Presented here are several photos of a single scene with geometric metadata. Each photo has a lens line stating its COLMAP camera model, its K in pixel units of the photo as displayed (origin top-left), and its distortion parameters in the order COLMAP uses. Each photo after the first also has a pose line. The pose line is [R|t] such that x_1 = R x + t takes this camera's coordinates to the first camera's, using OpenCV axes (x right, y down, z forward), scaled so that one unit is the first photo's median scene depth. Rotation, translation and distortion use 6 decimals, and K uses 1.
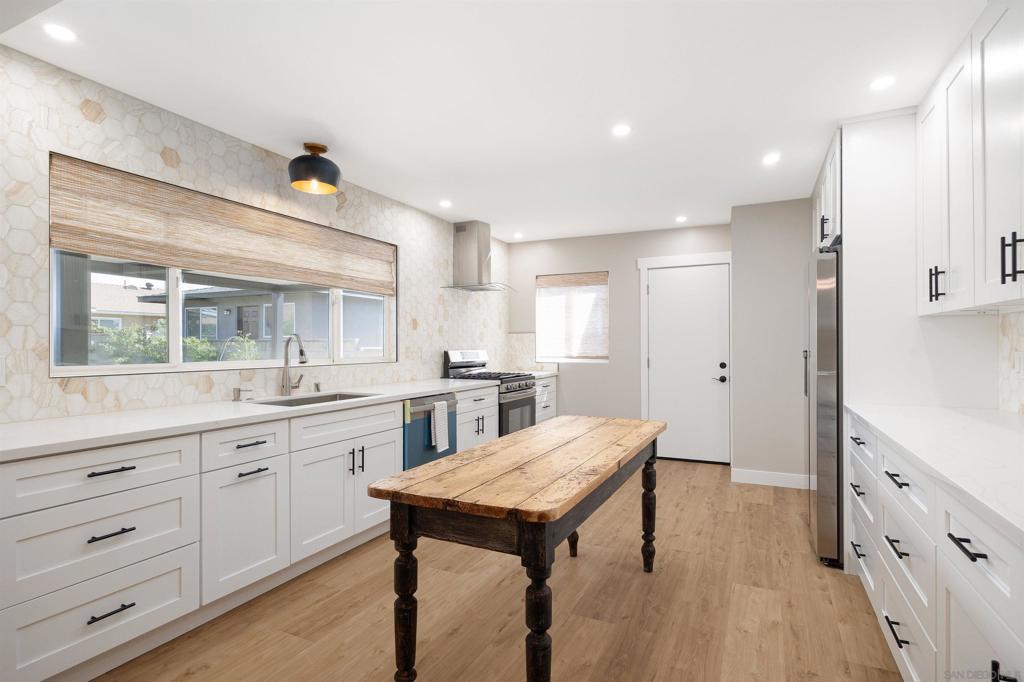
lens RADIAL K [[530.5, 0, 508.5], [0, 530.5, 346.2], [0, 0, 1]] dist [0.002298, 0.000302]
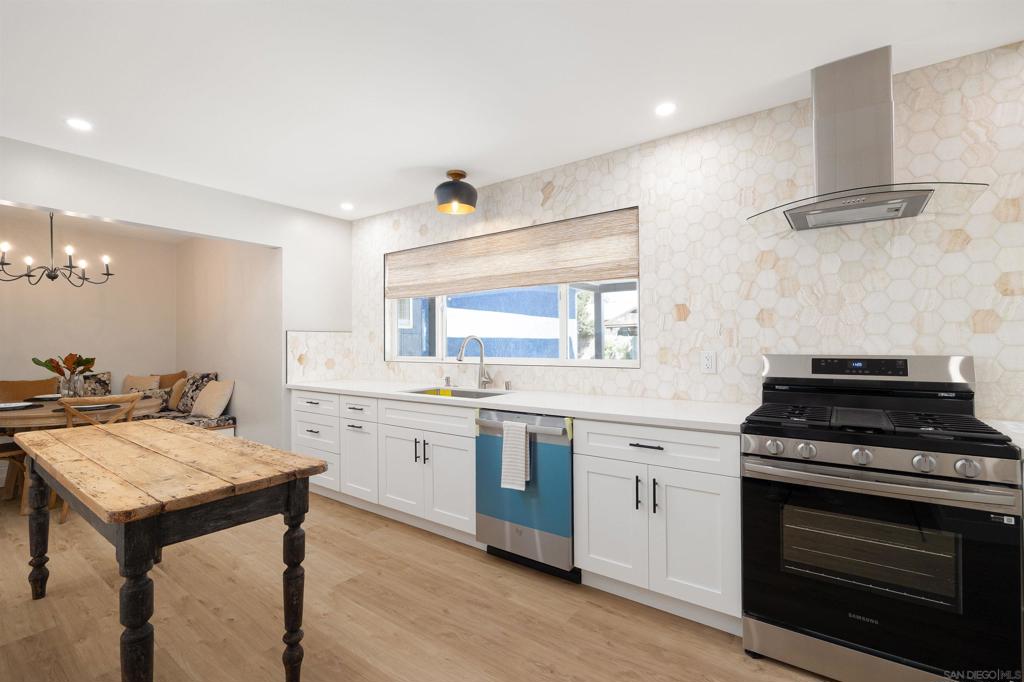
lens RADIAL K [[474.7, 0, 509.5], [0, 474.7, 334.2], [0, 0, 1]] dist [-0.004012, -0.000752]
pose [[-0.204877, -0.024625, -0.978478, 0.583658], [-0.001065, 0.999688, -0.024936, -0.000985], [0.978787, -0.004066, -0.204839, 1.253590]]
